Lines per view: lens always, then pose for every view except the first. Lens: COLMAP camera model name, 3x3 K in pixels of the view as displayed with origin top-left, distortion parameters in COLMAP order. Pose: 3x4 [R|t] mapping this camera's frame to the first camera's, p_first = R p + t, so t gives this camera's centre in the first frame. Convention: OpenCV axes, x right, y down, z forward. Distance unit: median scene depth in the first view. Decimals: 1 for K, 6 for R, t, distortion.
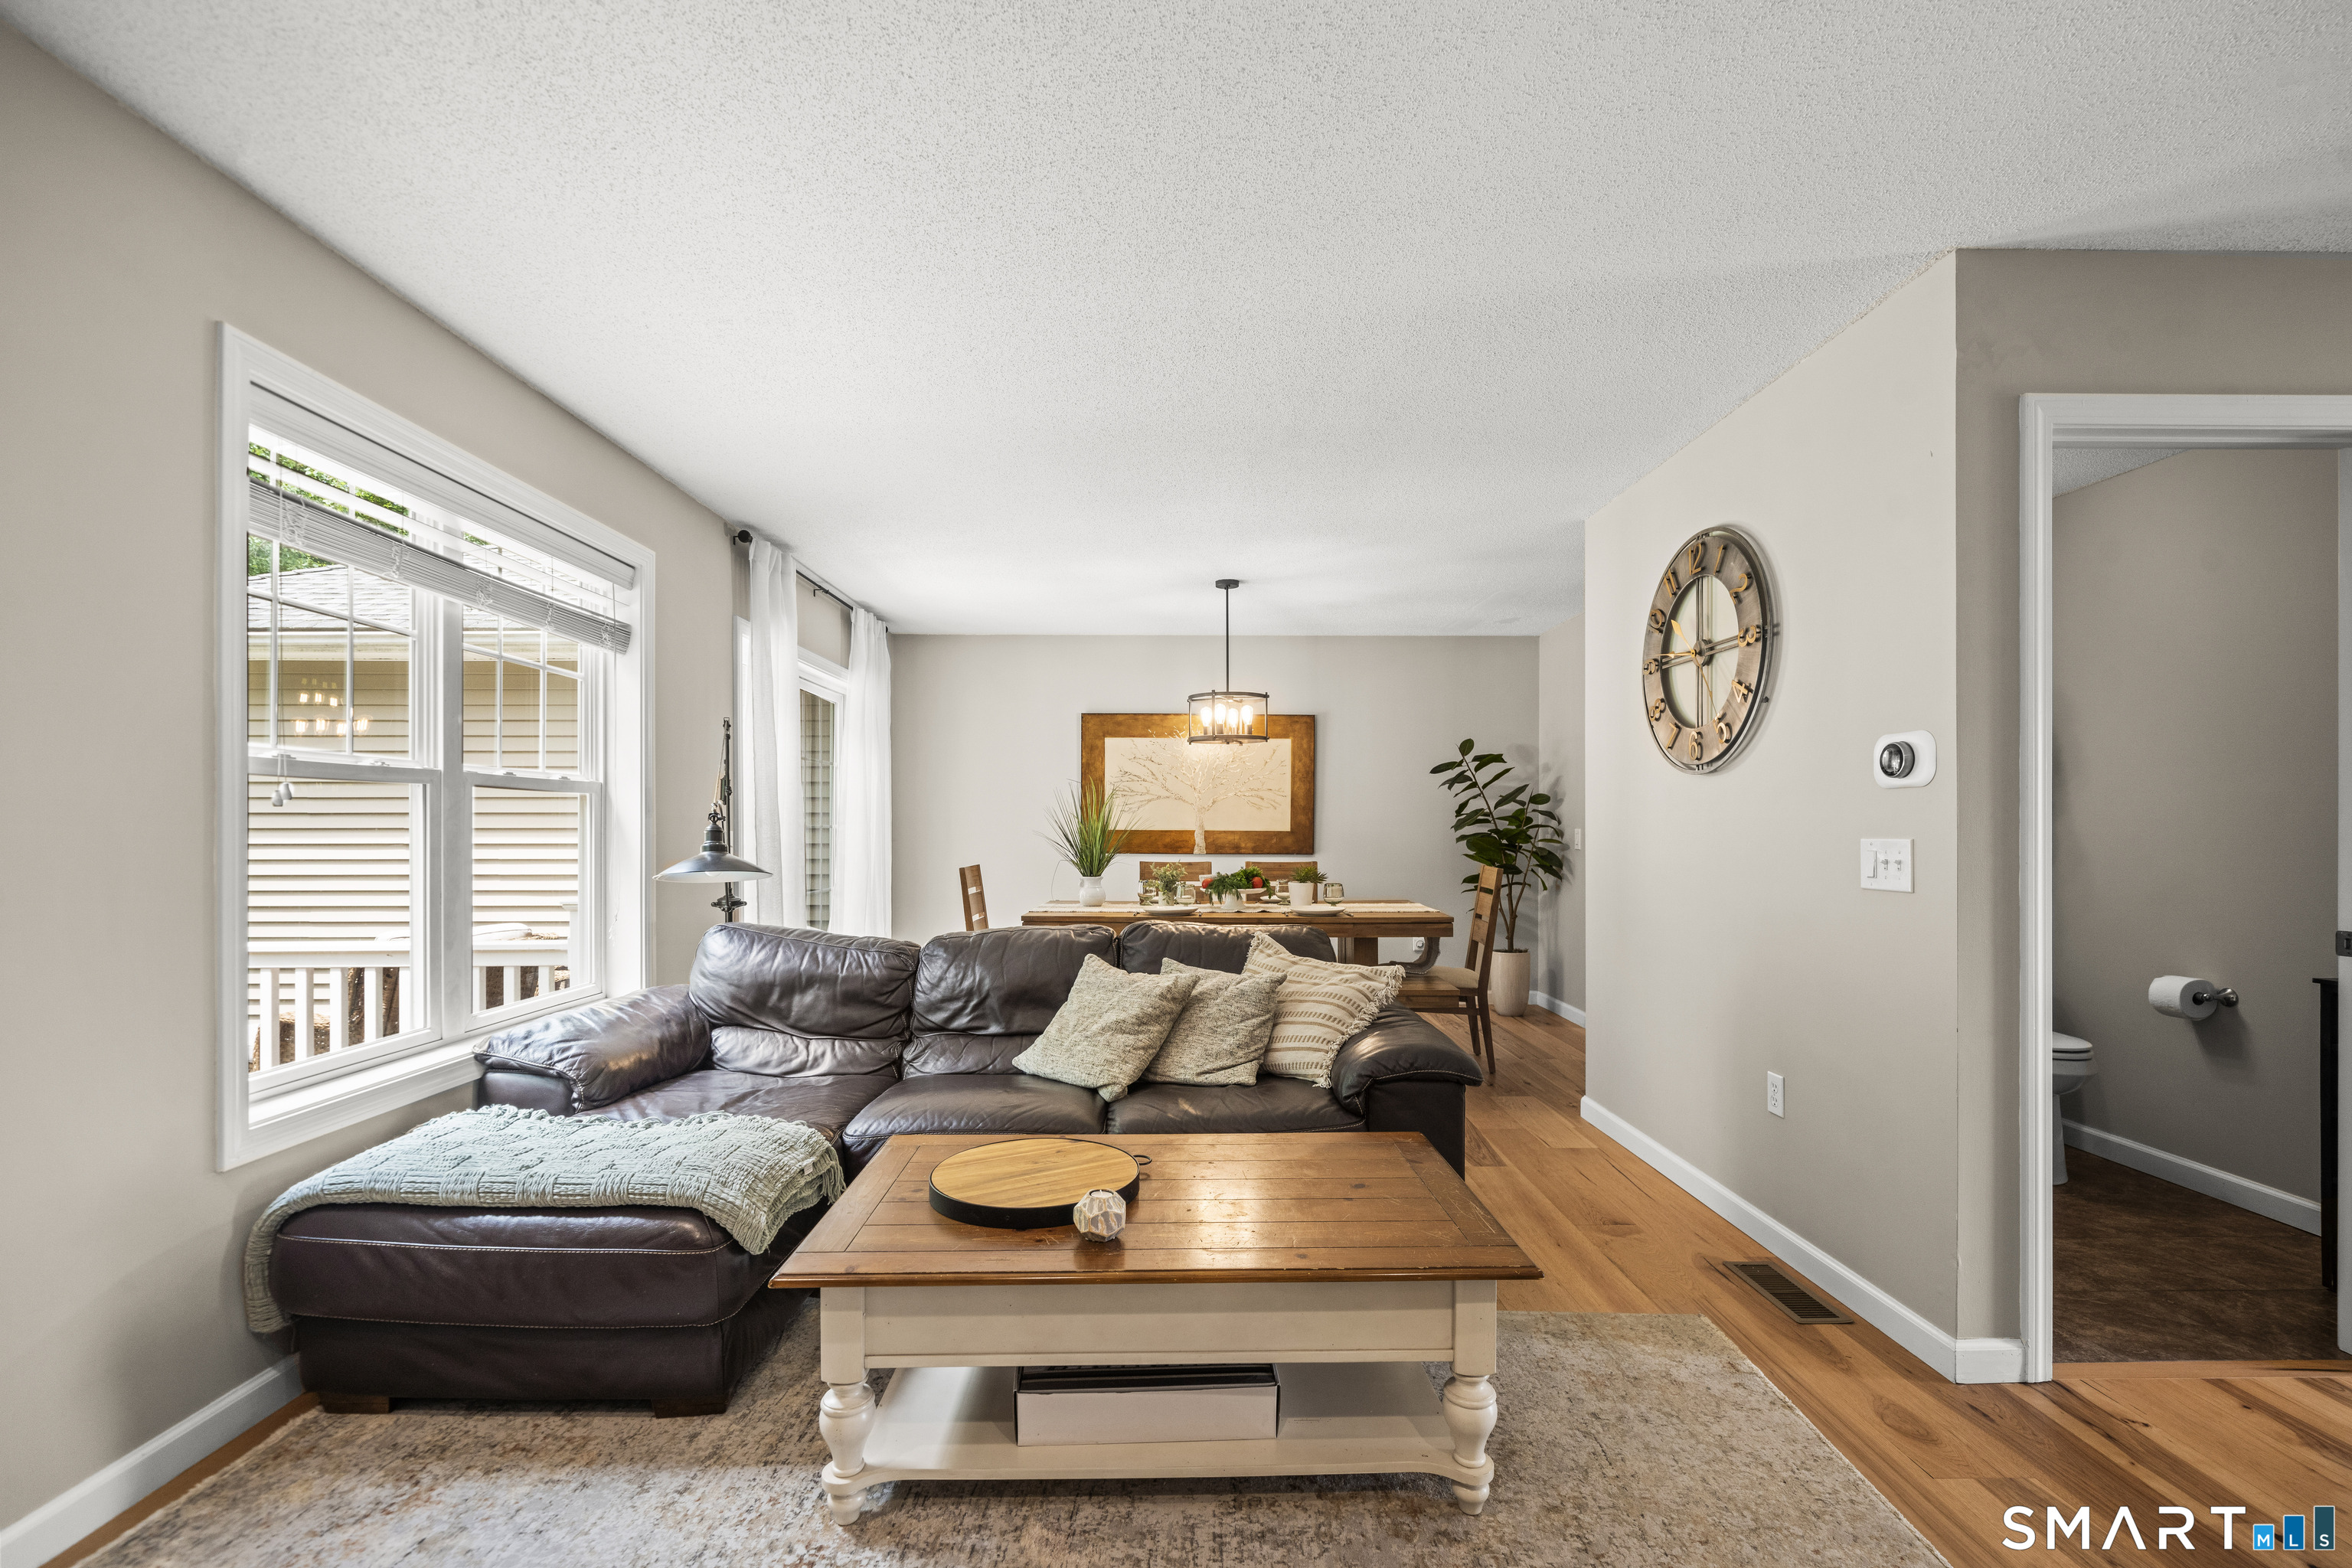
lens RADIAL K [[1022.6, 0, 1182.7], [0, 1022.6, 791.4], [0, 0, 1]] dist [0.000524, 0.000334]
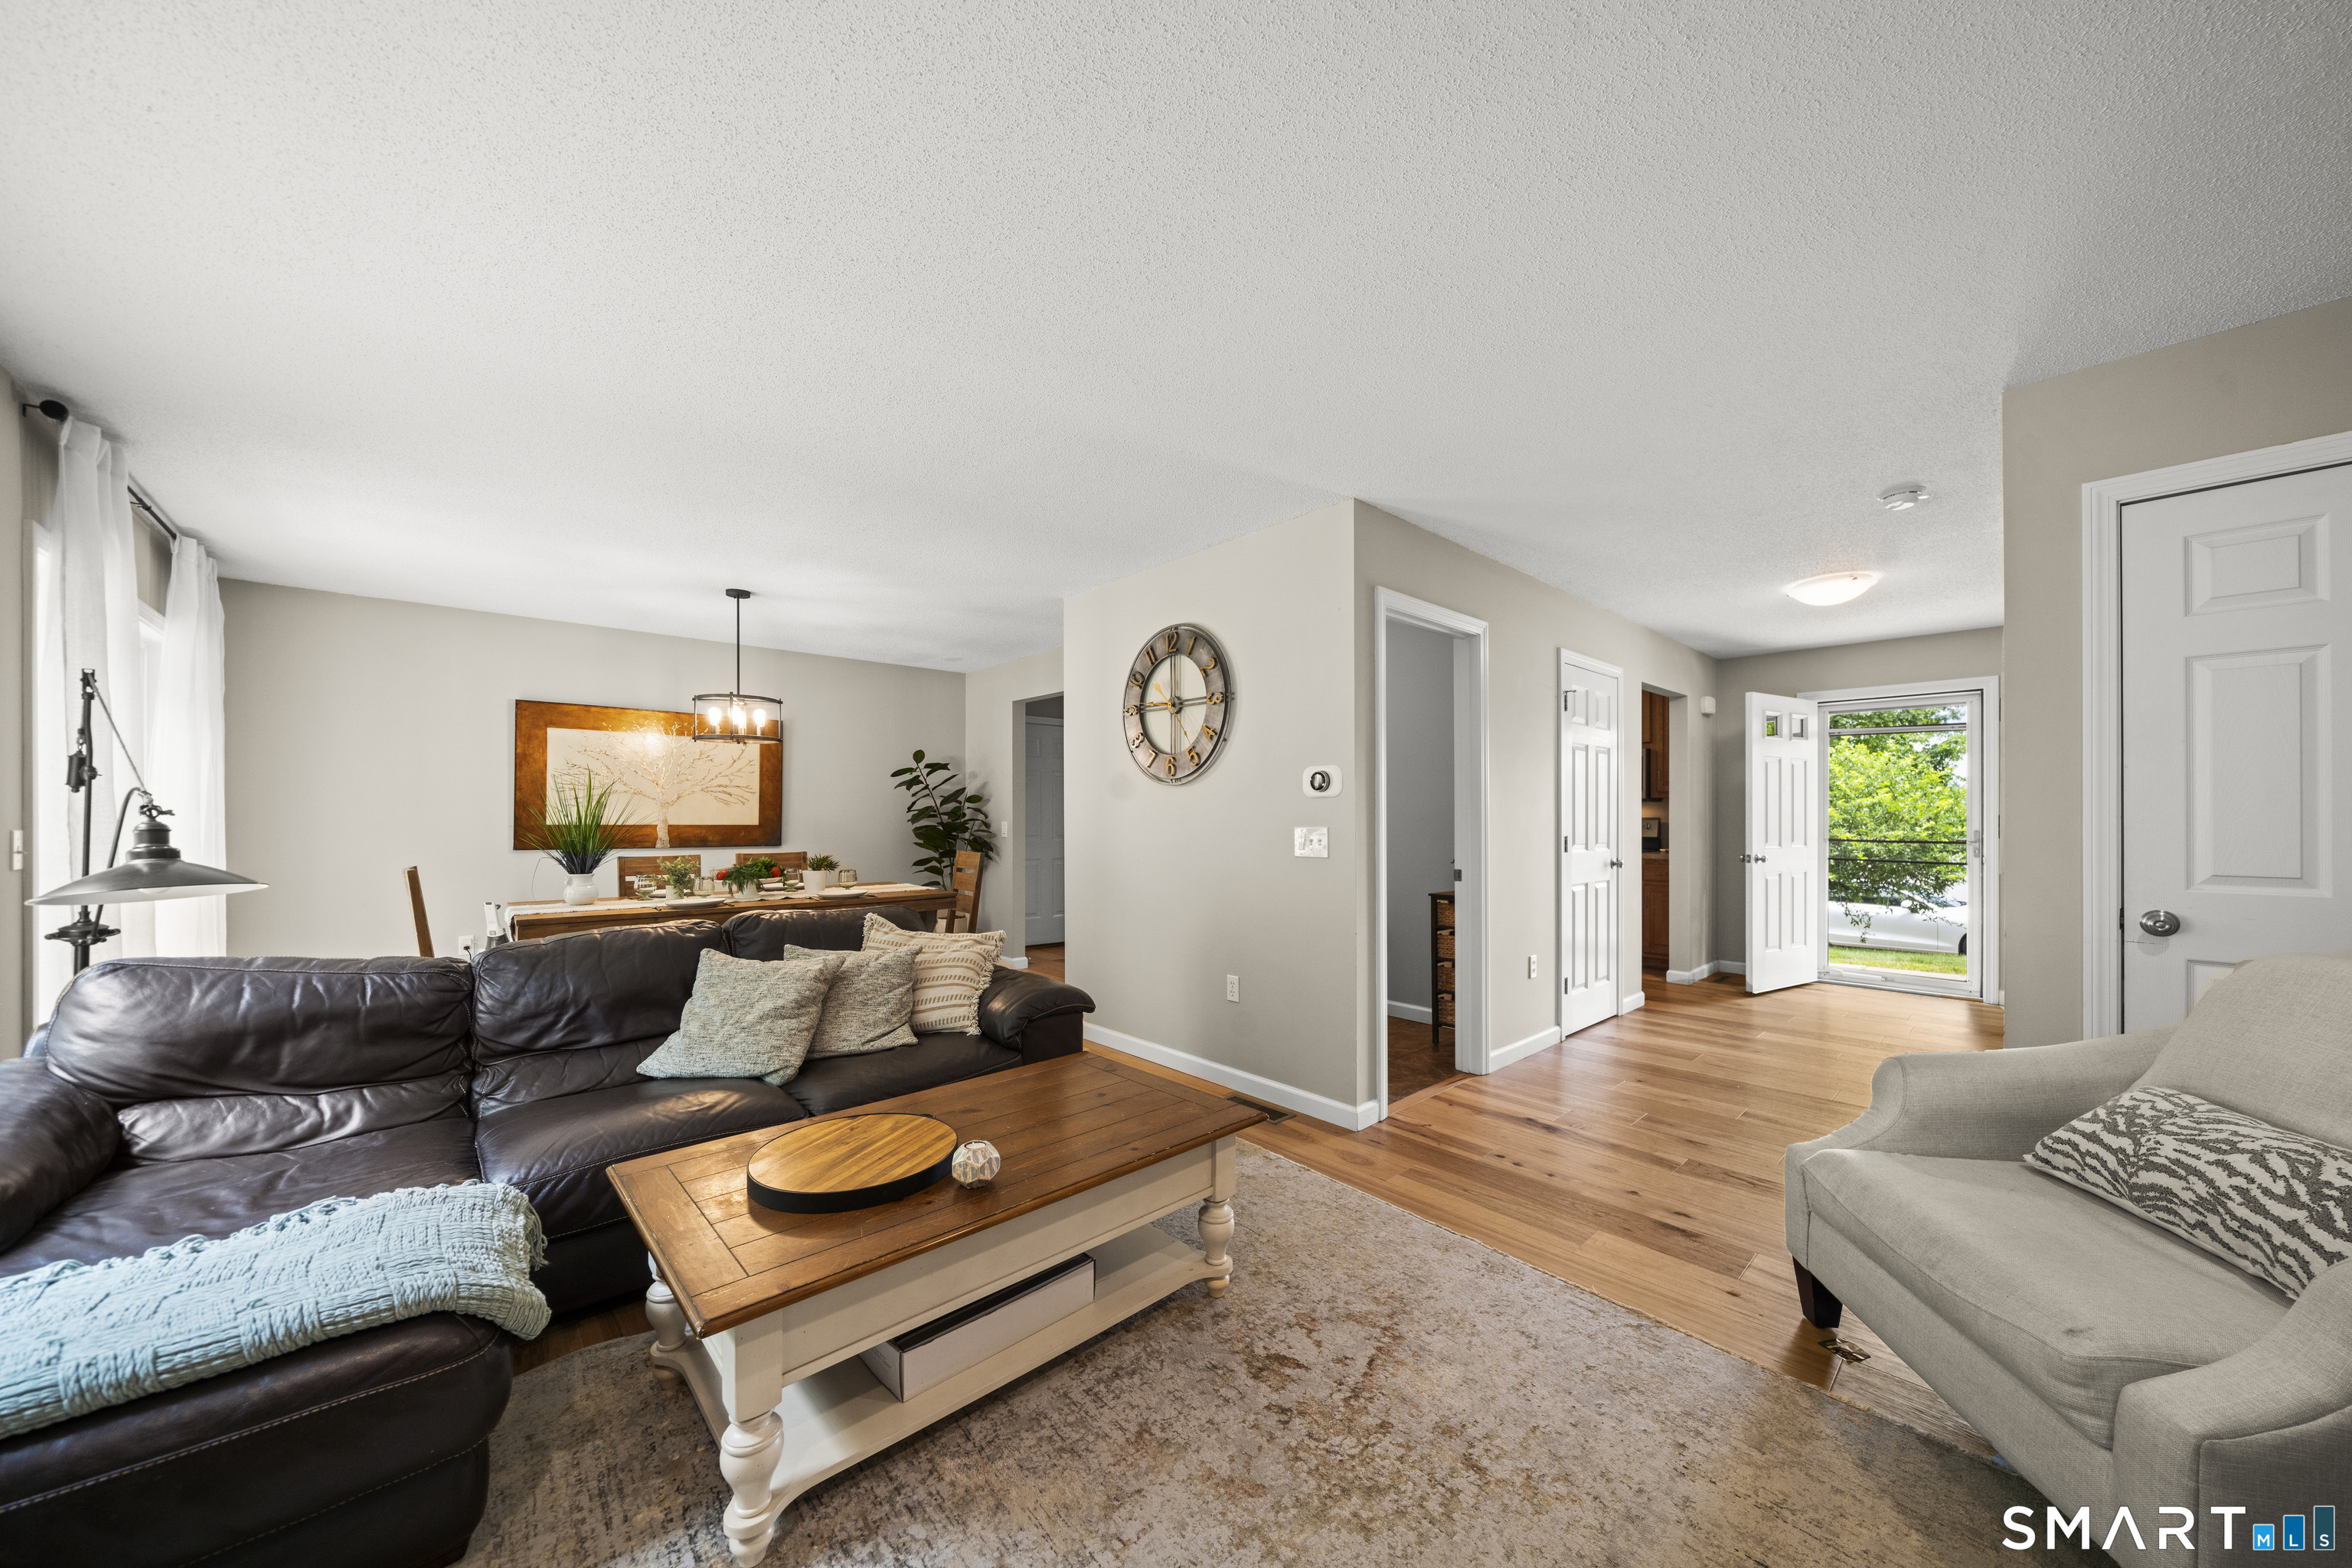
lens RADIAL K [[816.2, 0, 1178.9], [0, 816.2, 785.0], [0, 0, 1]] dist [-0.005038, -0.000028]
pose [[0.745129, 0.025818, 0.666420, -0.303141], [-0.020382, 0.999665, -0.015938, 0.001797], [-0.666609, -0.001707, 0.745406, 0.101046]]
